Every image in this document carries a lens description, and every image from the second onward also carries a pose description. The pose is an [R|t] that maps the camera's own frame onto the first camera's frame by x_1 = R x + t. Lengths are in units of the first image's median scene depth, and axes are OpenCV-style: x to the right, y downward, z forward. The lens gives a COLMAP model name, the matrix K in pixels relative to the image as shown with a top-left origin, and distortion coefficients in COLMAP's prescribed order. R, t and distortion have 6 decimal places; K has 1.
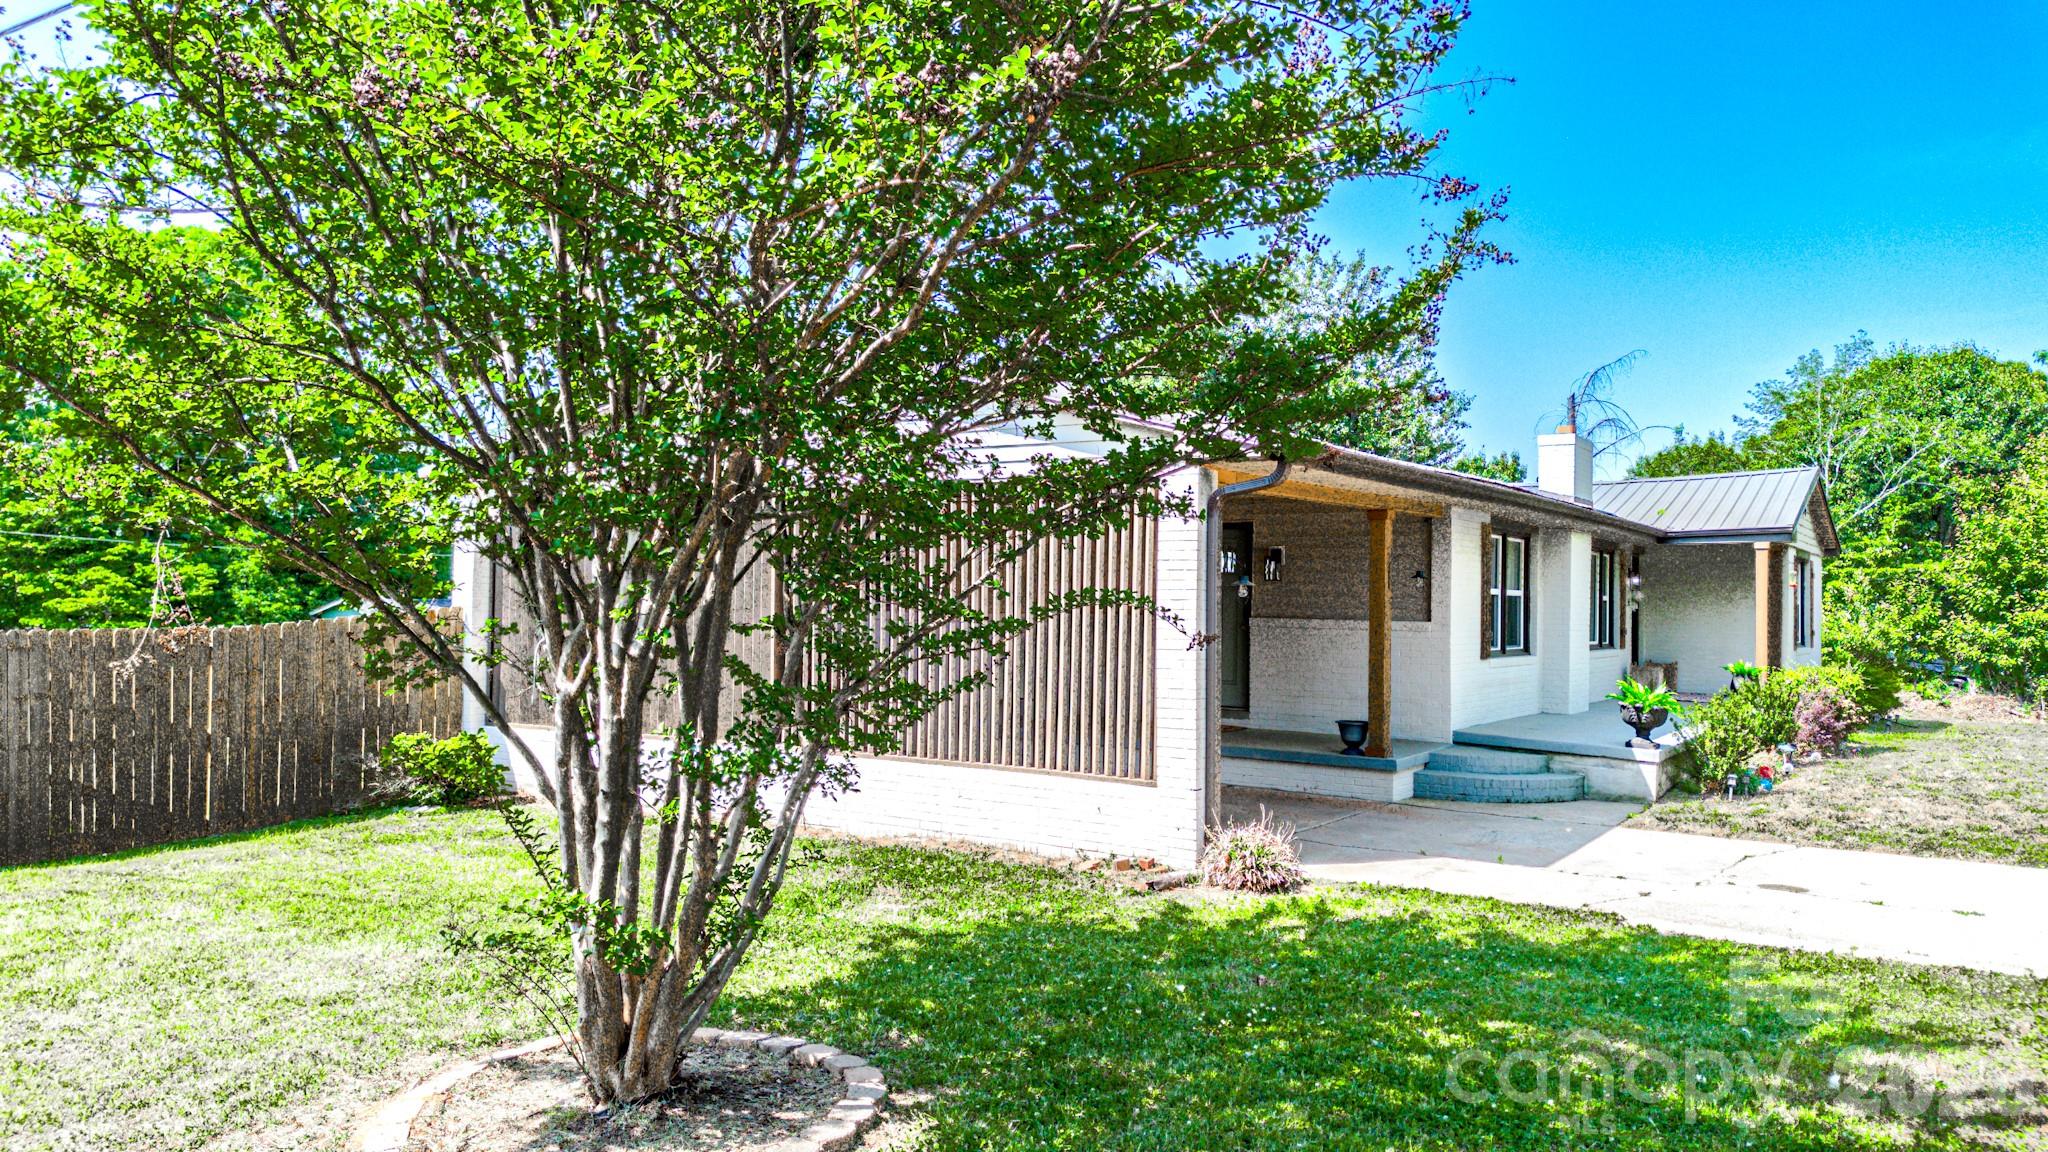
lens RADIAL K [[1452.8, 0, 1009.1], [0, 1452.8, 585.1], [0, 0, 1]] dist [0.059346, -0.059098]
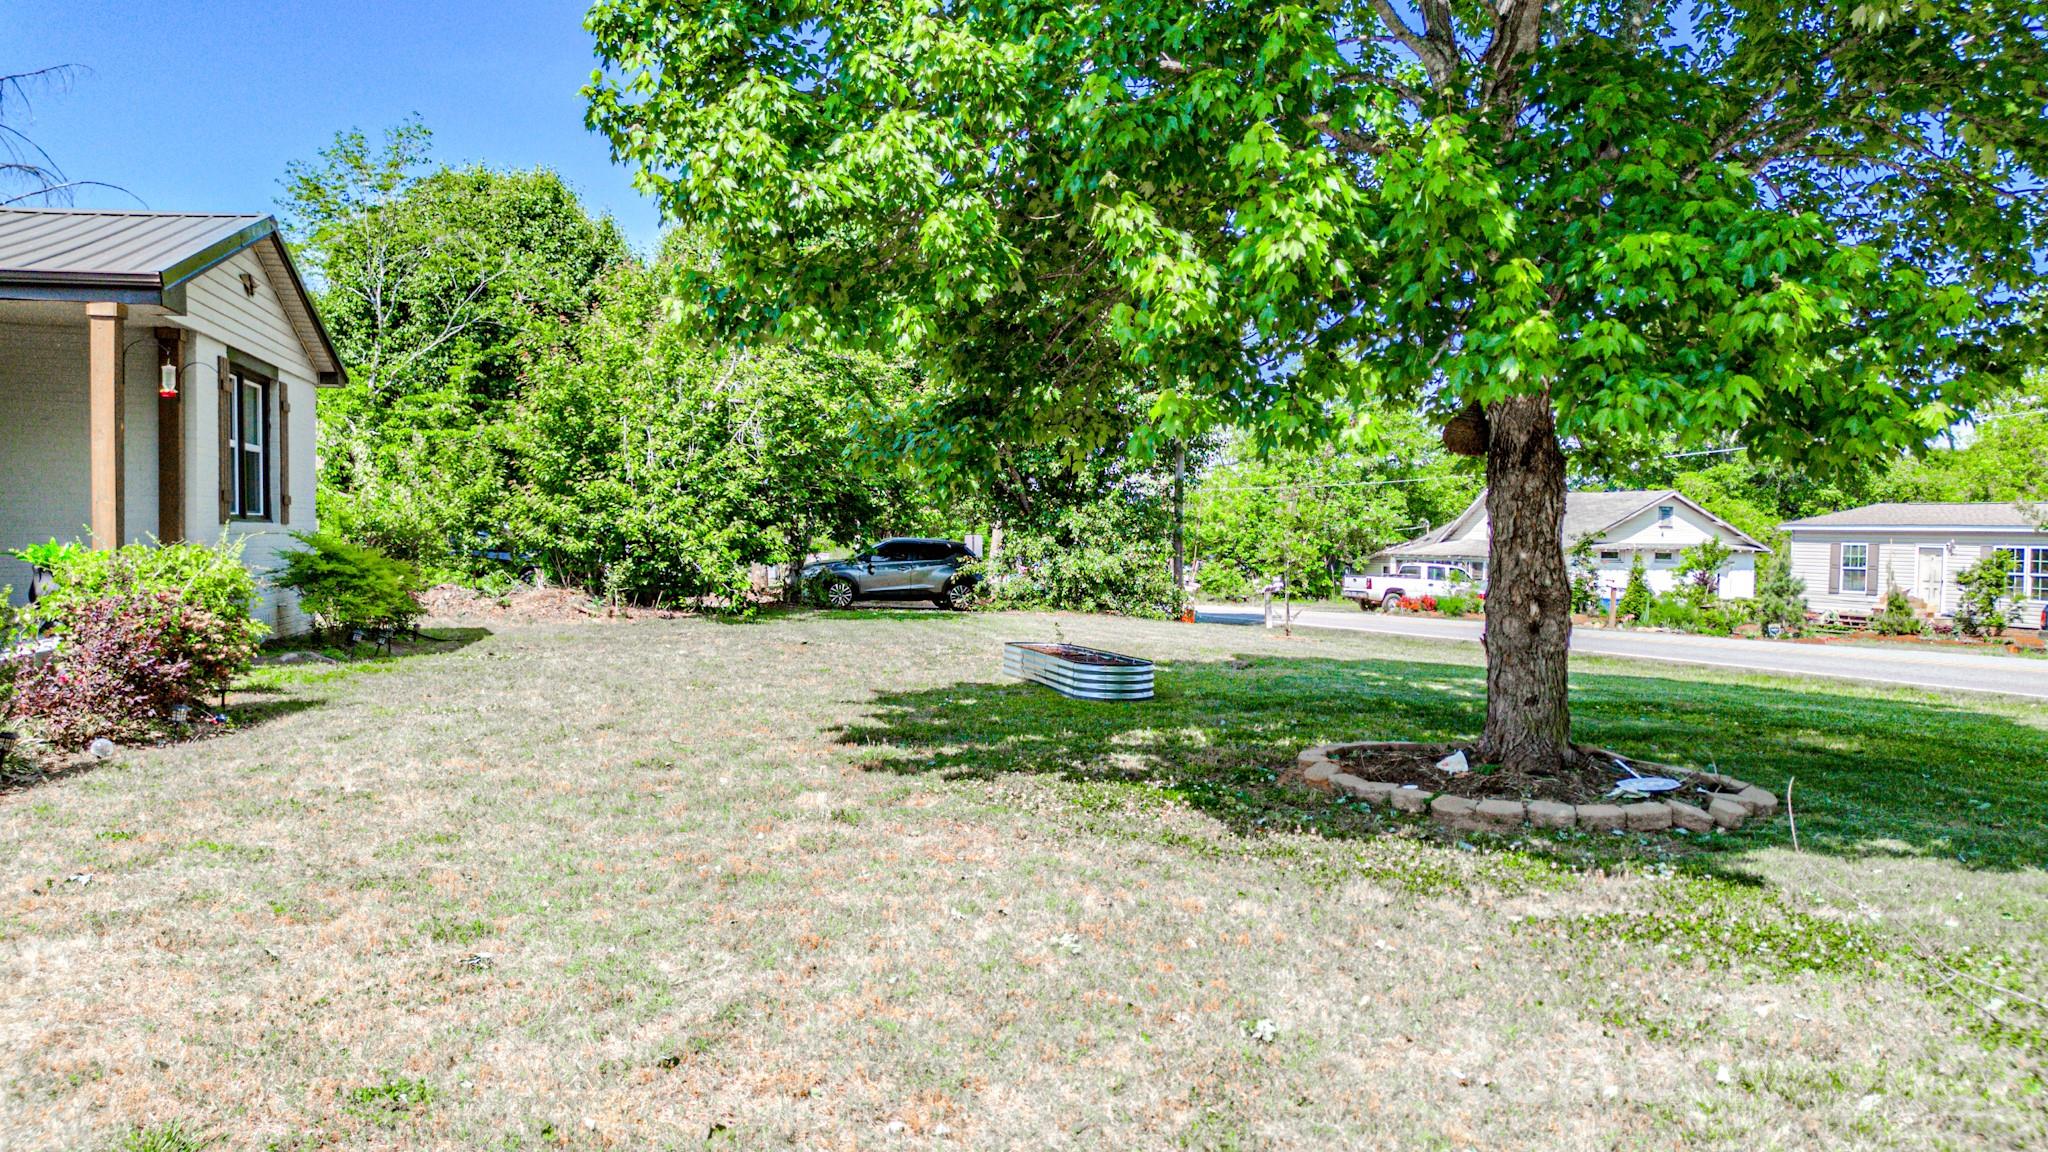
lens RADIAL K [[1452.8, 0, 1031.6], [0, 1452.8, 579.4], [0, 0, 1]] dist [0.059346, -0.059098]
pose [[0.650286, -0.031544, 0.759034, 0.264881], [-0.015494, 0.998379, 0.054765, 0.025495], [-0.759531, -0.047374, 0.648743, 0.339707]]
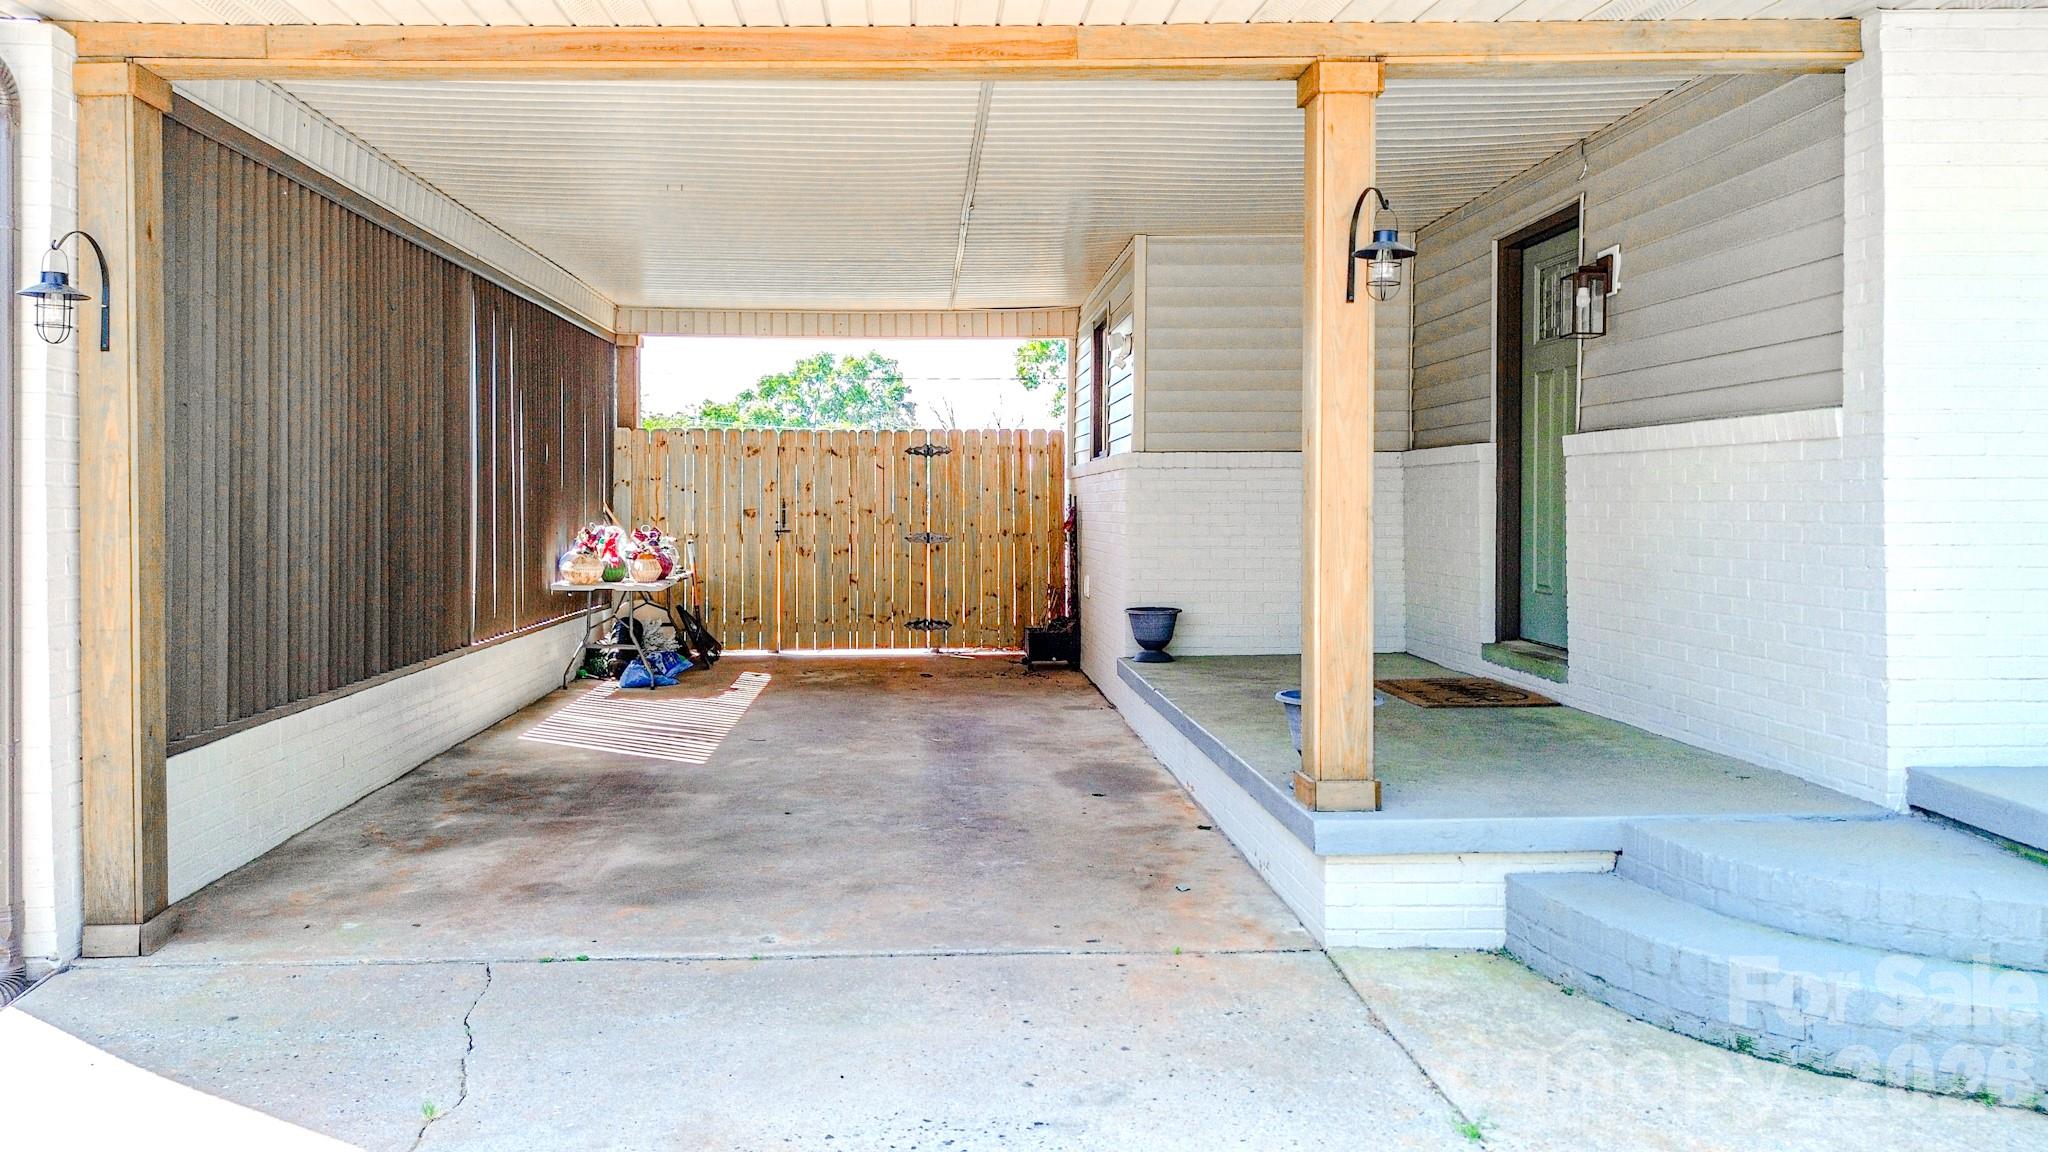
lens RADIAL K [[1452.8, 0, 976.9], [0, 1452.8, 507.5], [0, 0, 1]] dist [0.059346, -0.059098]
pose [[0.576761, -0.014767, -0.816779, 0.252041], [0.018097, 0.999822, -0.005297, 0.025796], [0.816712, -0.011726, 0.576926, 0.384873]]
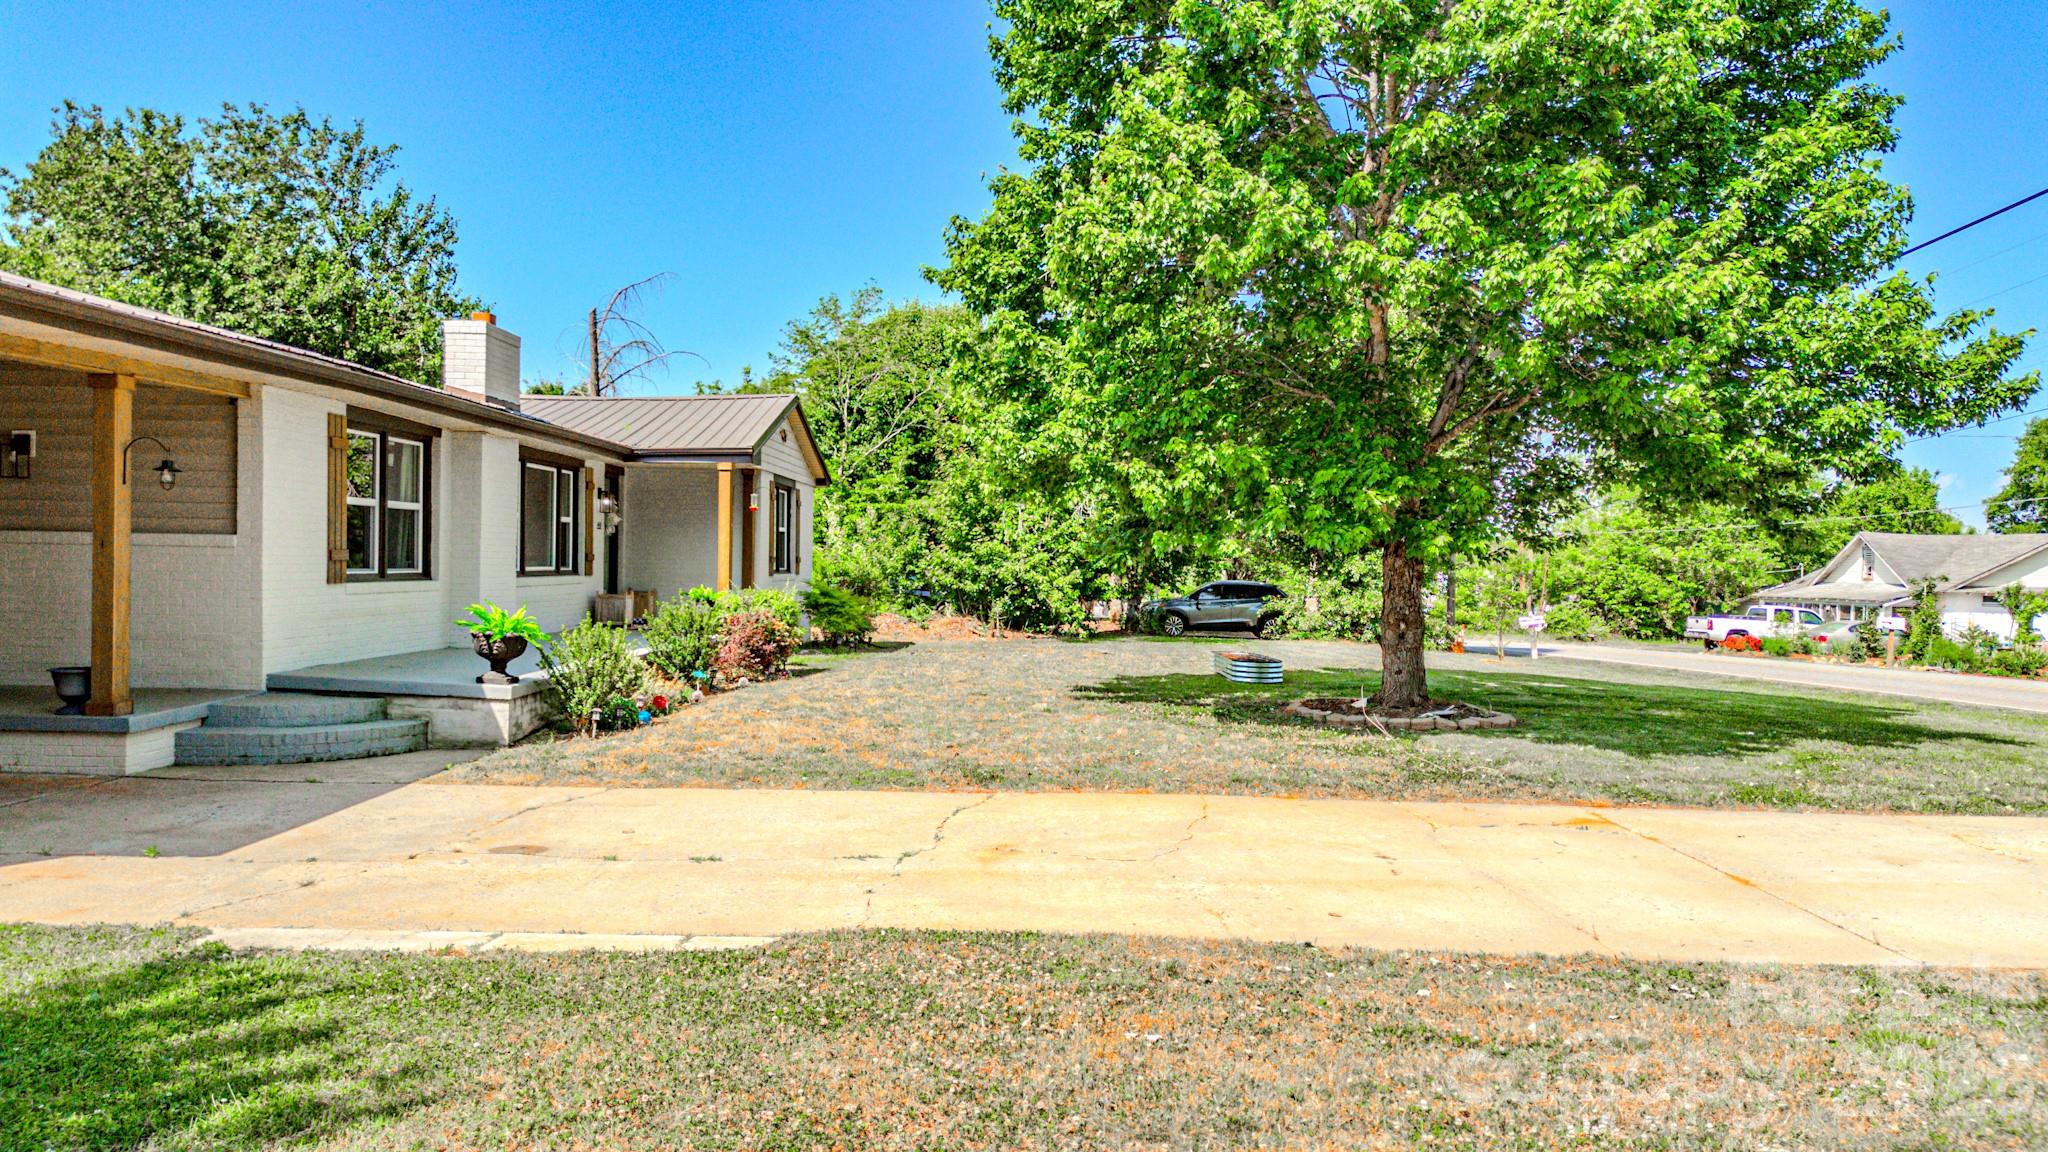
lens RADIAL K [[1452.8, 0, 1051.1], [0, 1452.8, 580.0], [0, 0, 1]] dist [0.059346, -0.059098]
pose [[0.828040, -0.009469, 0.560589, 0.120933], [-0.010484, 0.999421, 0.032367, 0.011259], [-0.560571, -0.032679, 0.827462, 0.067275]]
